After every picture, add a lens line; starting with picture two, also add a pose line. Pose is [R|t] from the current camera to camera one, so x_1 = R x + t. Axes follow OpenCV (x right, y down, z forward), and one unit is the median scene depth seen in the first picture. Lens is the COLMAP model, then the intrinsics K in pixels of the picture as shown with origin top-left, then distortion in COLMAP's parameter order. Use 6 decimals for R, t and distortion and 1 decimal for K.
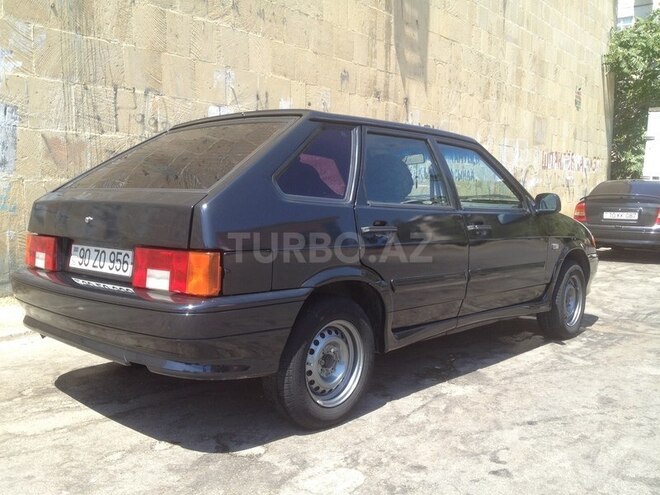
lens RADIAL K [[624.6, 0, 330.0], [0, 624.6, 247.5], [0, 0, 1]] dist [0.135155, -0.296801]
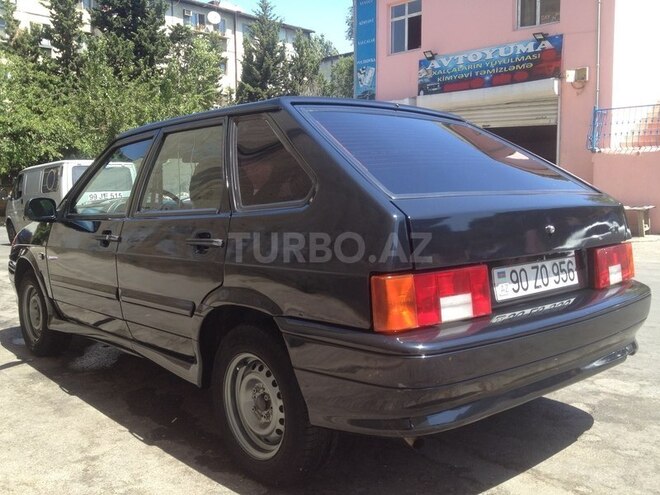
lens RADIAL K [[621.4, 0, 318.9], [0, 621.4, 238.6], [0, 0, 1]] dist [0.130708, -0.270781]
pose [[0.117539, -0.087274, 0.989226, -0.622602], [0.093467, 0.992681, 0.076473, -0.061985], [-0.988660, 0.083471, 0.124836, 0.610958]]
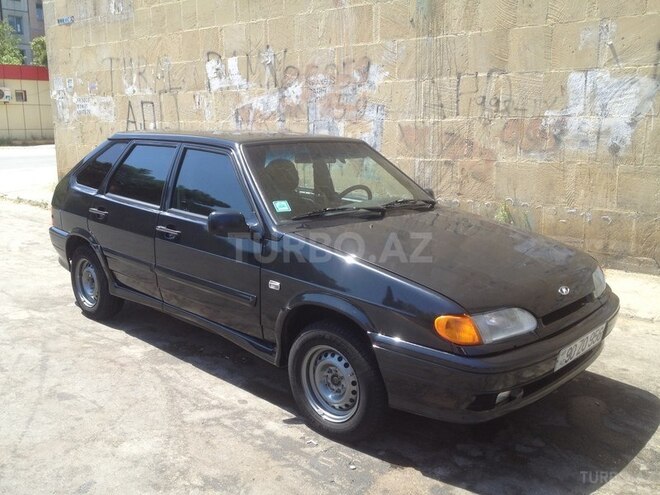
lens RADIAL K [[621.4, 0, 318.9], [0, 621.4, 238.6], [0, 0, 1]] dist [0.130708, -0.270781]
pose [[-0.040820, 0.171104, -0.984407, 0.856518], [-0.086976, 0.980880, 0.174097, -0.150307], [0.995374, 0.092726, -0.025157, 0.853888]]
